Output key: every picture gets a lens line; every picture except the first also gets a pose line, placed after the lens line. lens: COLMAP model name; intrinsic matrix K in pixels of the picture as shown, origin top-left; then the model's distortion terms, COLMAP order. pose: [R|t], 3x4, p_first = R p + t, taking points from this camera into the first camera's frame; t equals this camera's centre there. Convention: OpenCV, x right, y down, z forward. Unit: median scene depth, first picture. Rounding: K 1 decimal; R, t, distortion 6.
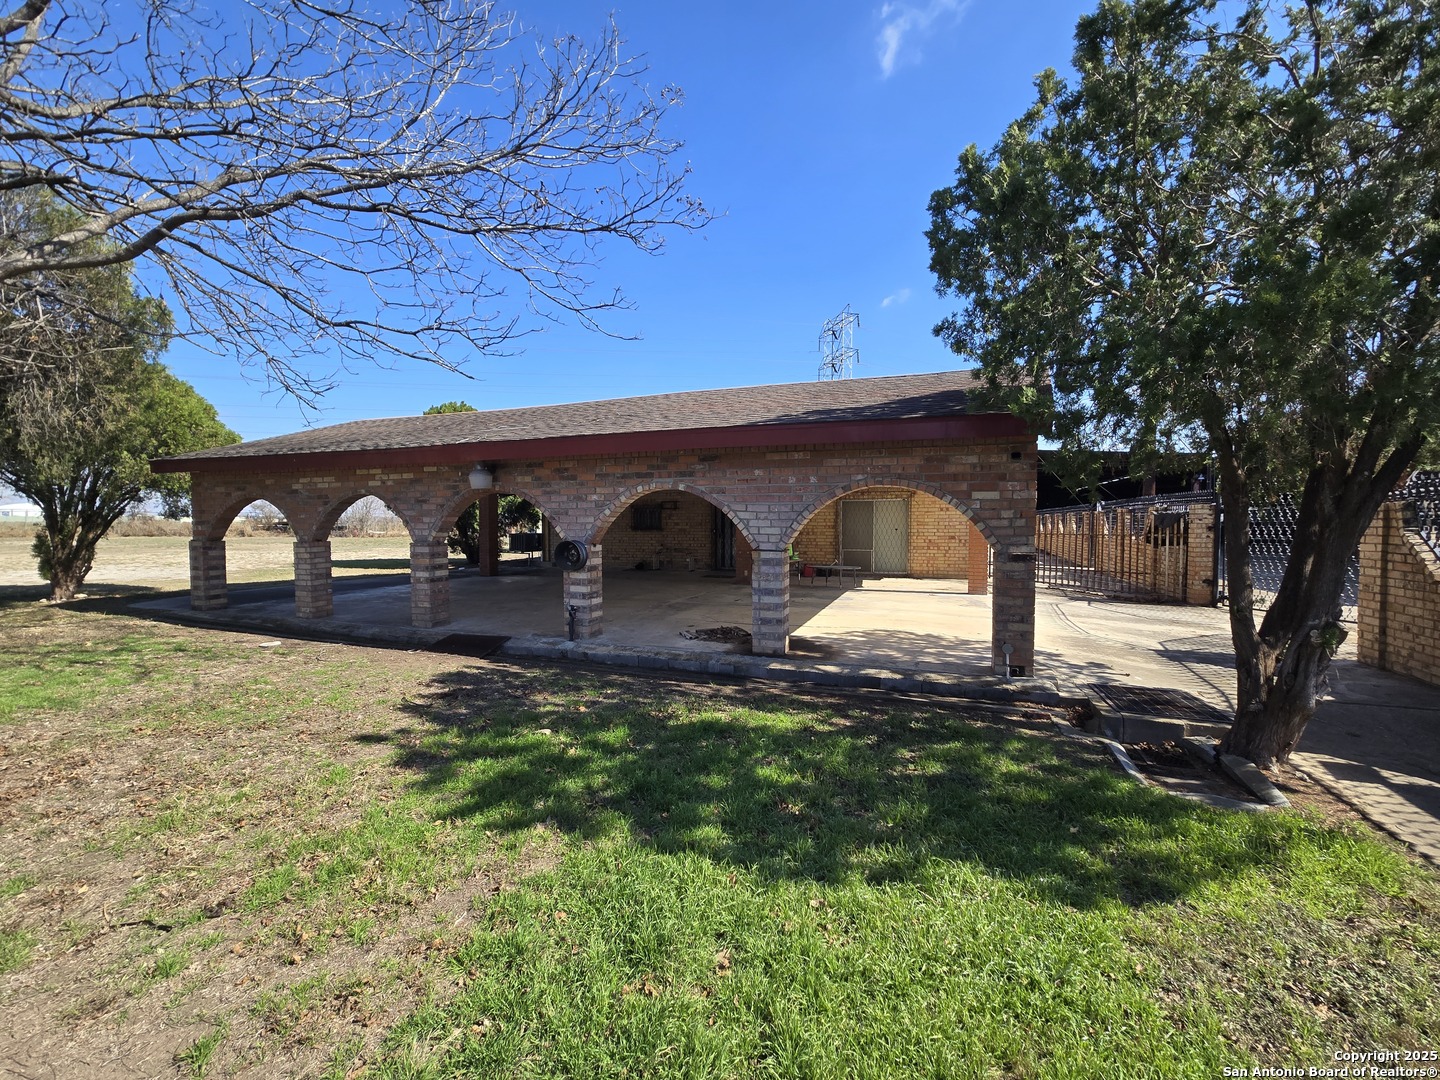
lens RADIAL K [[587.4, 0, 721.6], [0, 587.4, 539.0], [0, 0, 1]] dist [-0.001923, 0.002958]
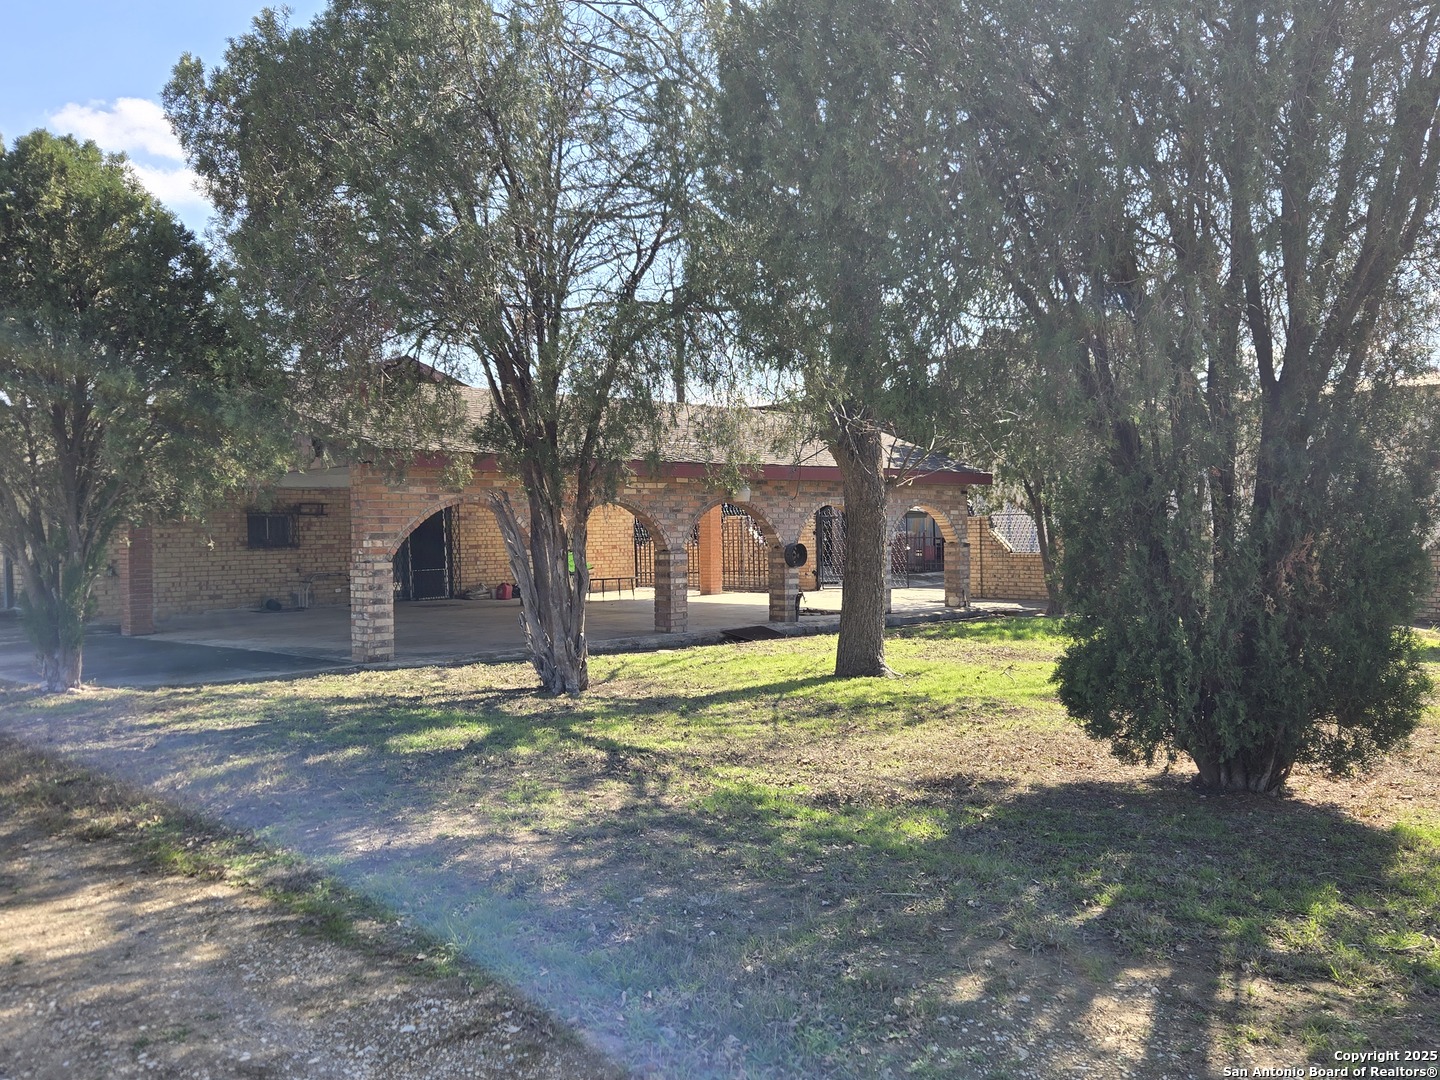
lens RADIAL K [[1113.4, 0, 721.8], [0, 1113.4, 540.3], [0, 0, 1]] dist [0.008200, 0.000366]
pose [[0.460315, -0.015310, 0.887623, -2.173994], [0.038186, 0.999267, -0.002568, -0.003524], [-0.886934, 0.035077, 0.460563, 0.019229]]
